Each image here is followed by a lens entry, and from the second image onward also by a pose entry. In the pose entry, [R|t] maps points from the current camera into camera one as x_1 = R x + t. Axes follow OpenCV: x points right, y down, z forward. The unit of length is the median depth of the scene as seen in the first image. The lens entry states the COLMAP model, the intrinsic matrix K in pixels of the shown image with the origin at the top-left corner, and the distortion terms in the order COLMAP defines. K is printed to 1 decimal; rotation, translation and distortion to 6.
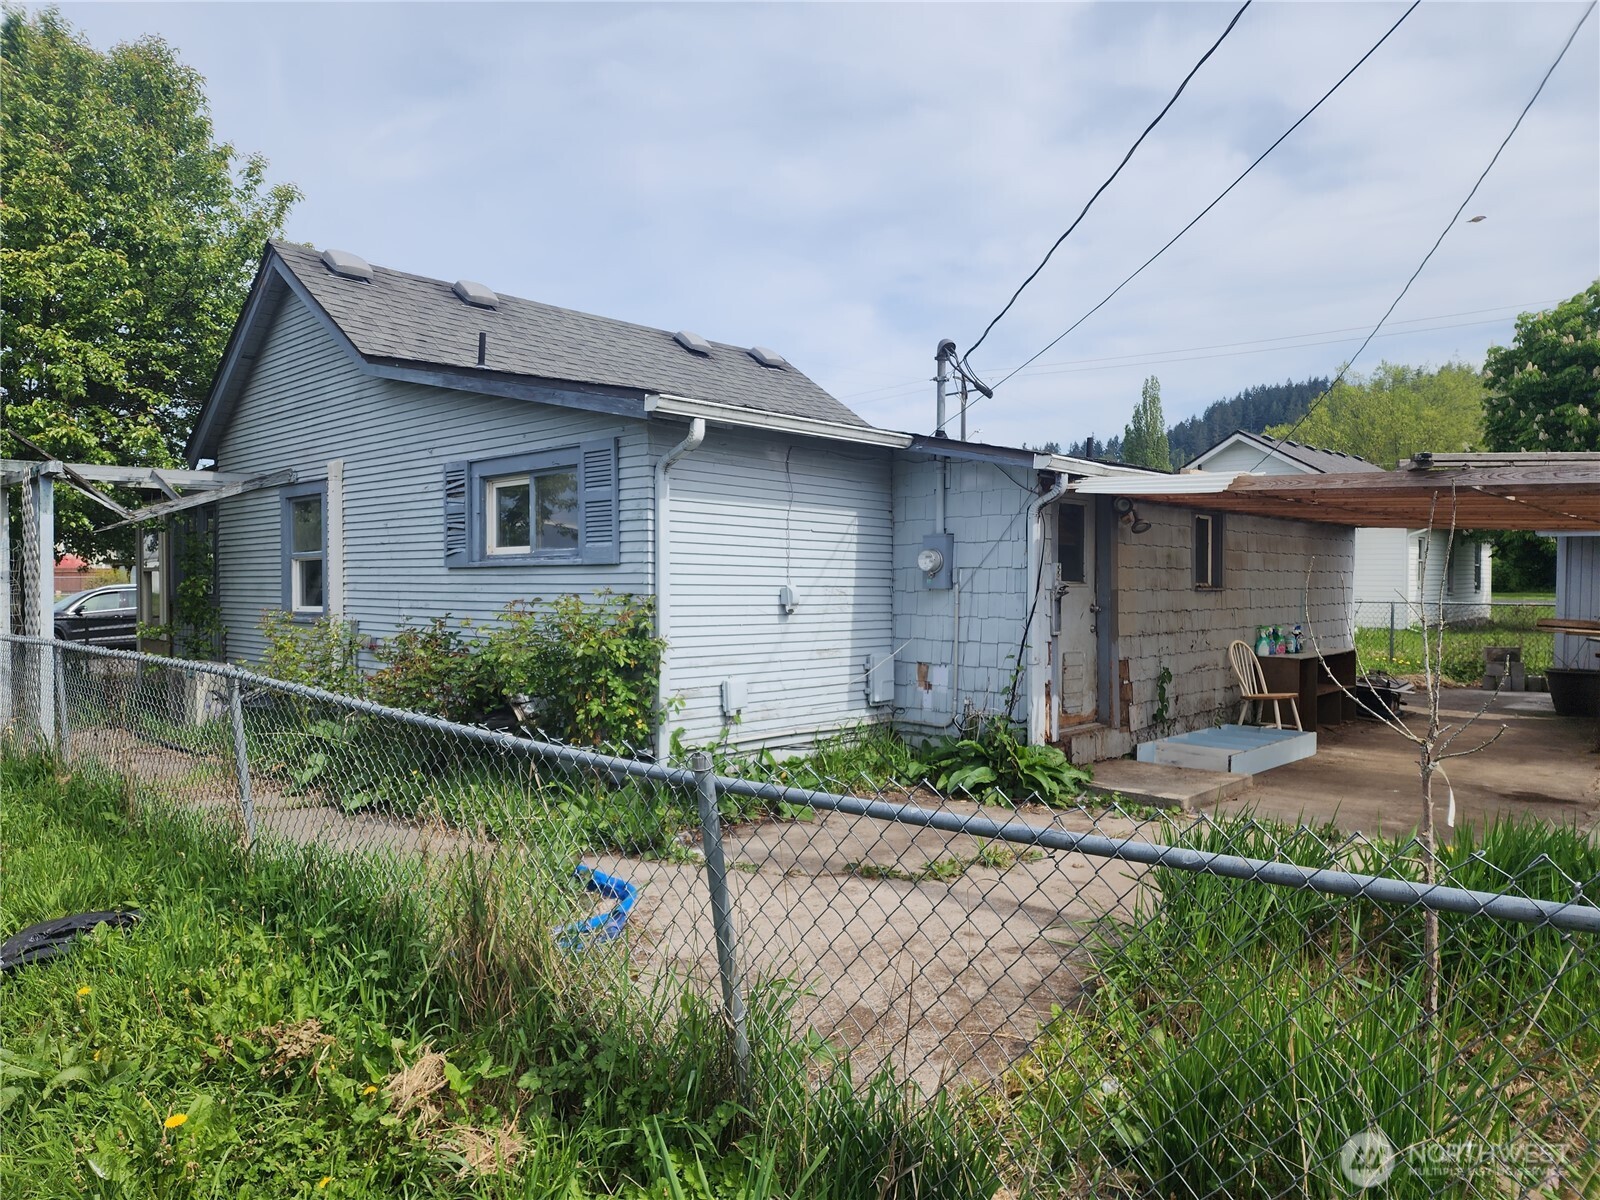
lens RADIAL K [[1051.4, 0, 772.8], [0, 1051.4, 605.5], [0, 0, 1]] dist [0.085015, -0.074875]
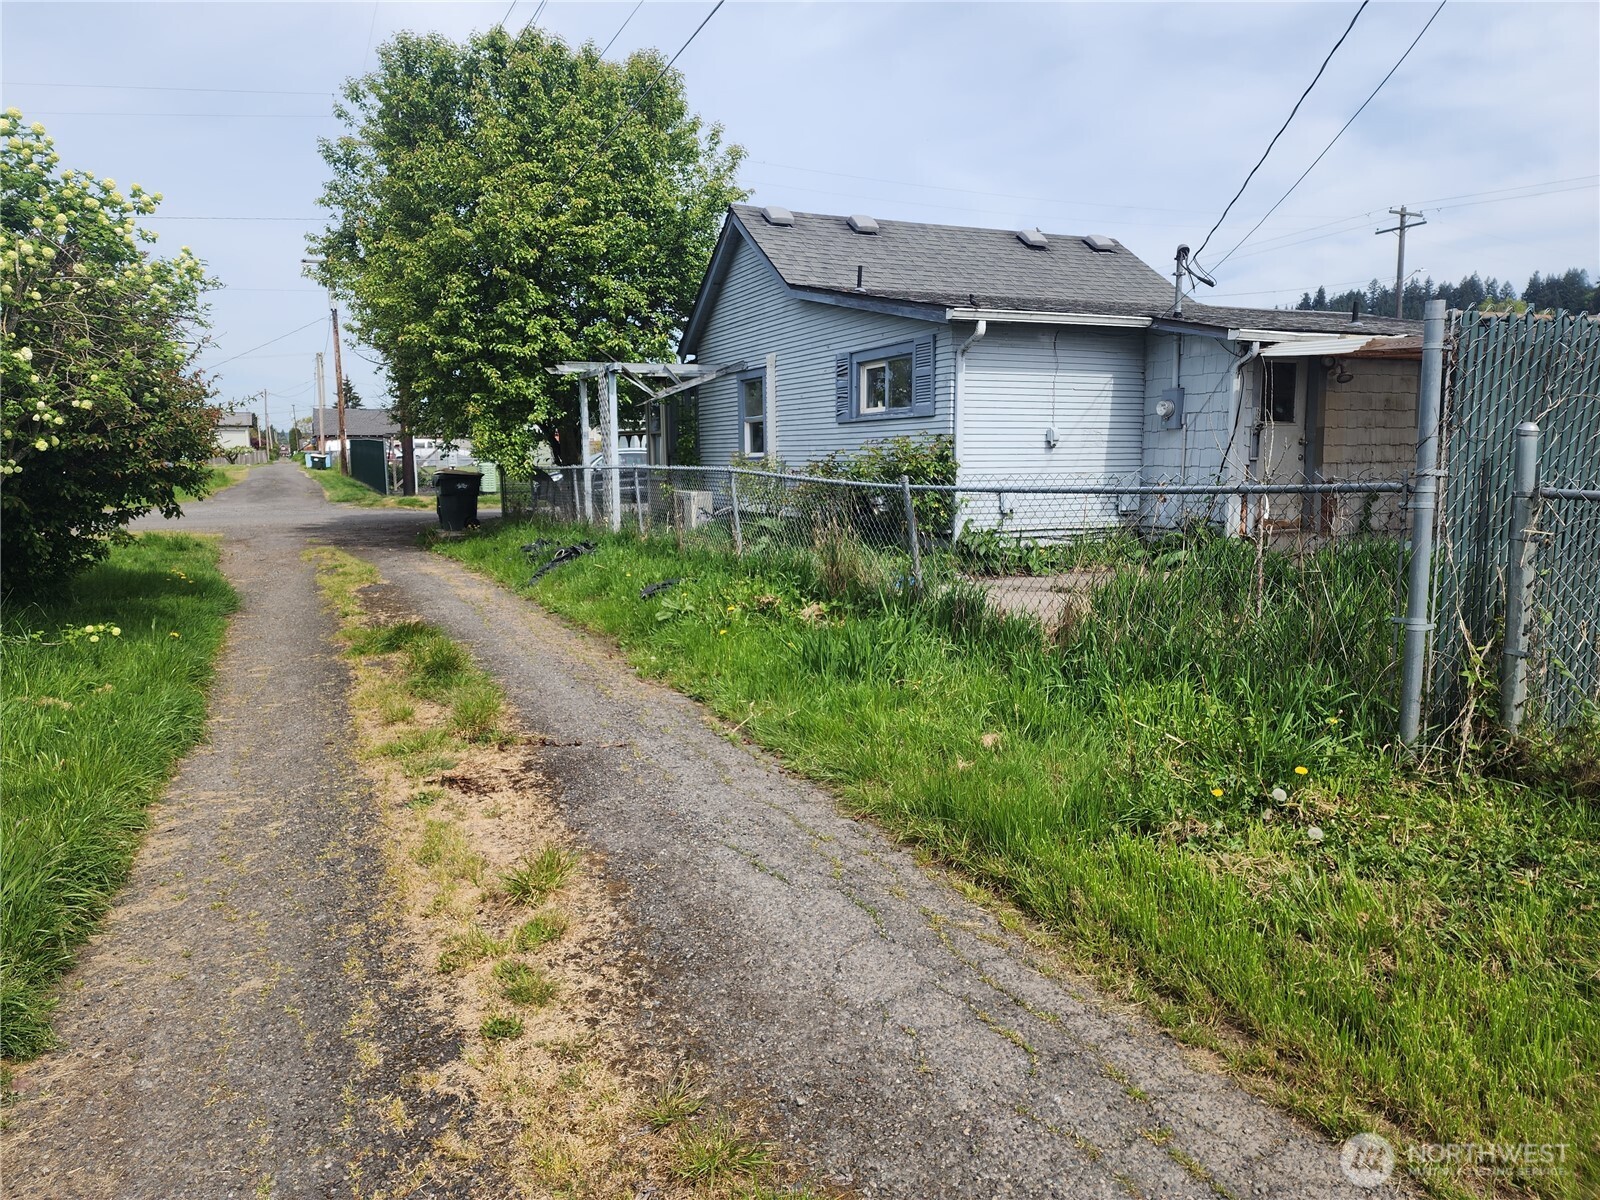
lens RADIAL K [[1064.8, 0, 800.0], [0, 1064.8, 600.0], [0, 0, 1]] dist [0.166489, -0.345895]
pose [[0.937412, 0.036958, -0.346256, 0.199982], [0.002830, 0.993511, 0.113704, 0.044897], [0.348211, -0.107567, 0.931224, -0.524135]]
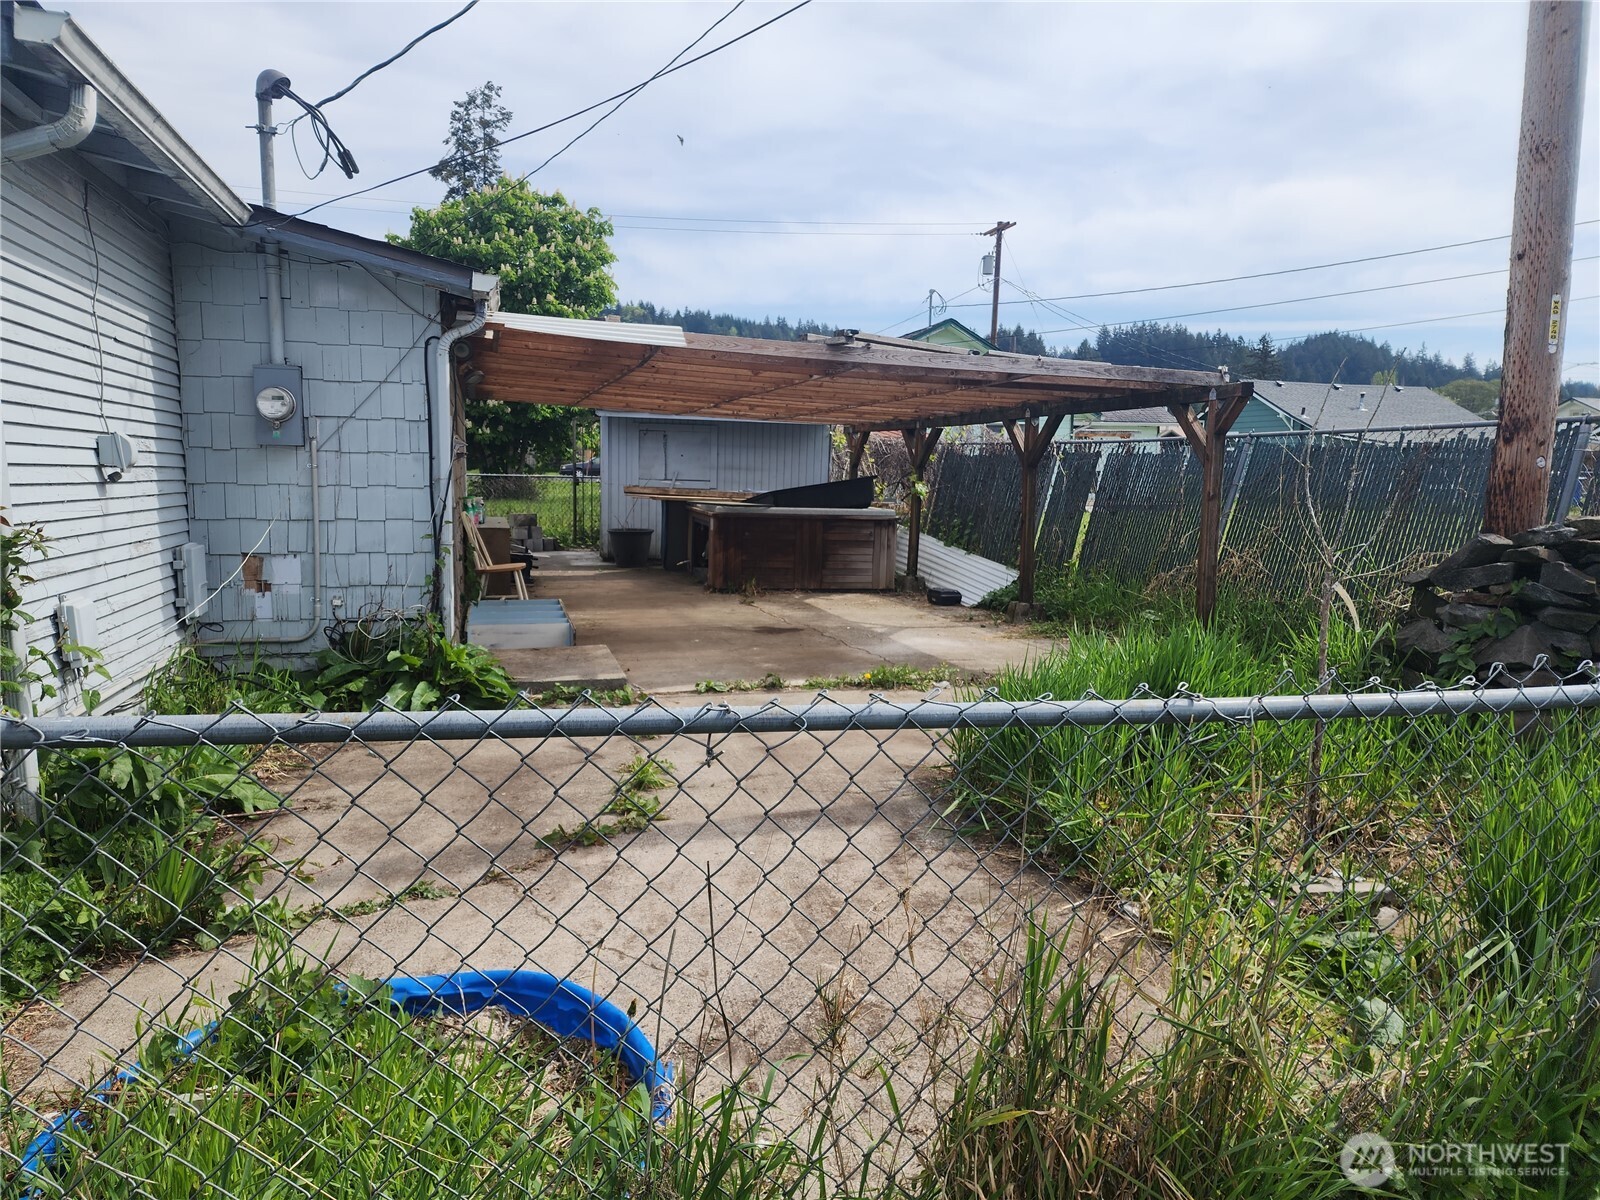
lens RADIAL K [[1046.6, 0, 800.0], [0, 1046.6, 600.0], [0, 0, 1]] dist [0.076827, -0.029846]
pose [[0.491852, -0.105234, 0.864296, -0.293423], [0.007326, 0.993134, 0.116752, 0.005795], [-0.870648, -0.051093, 0.489246, 0.352851]]
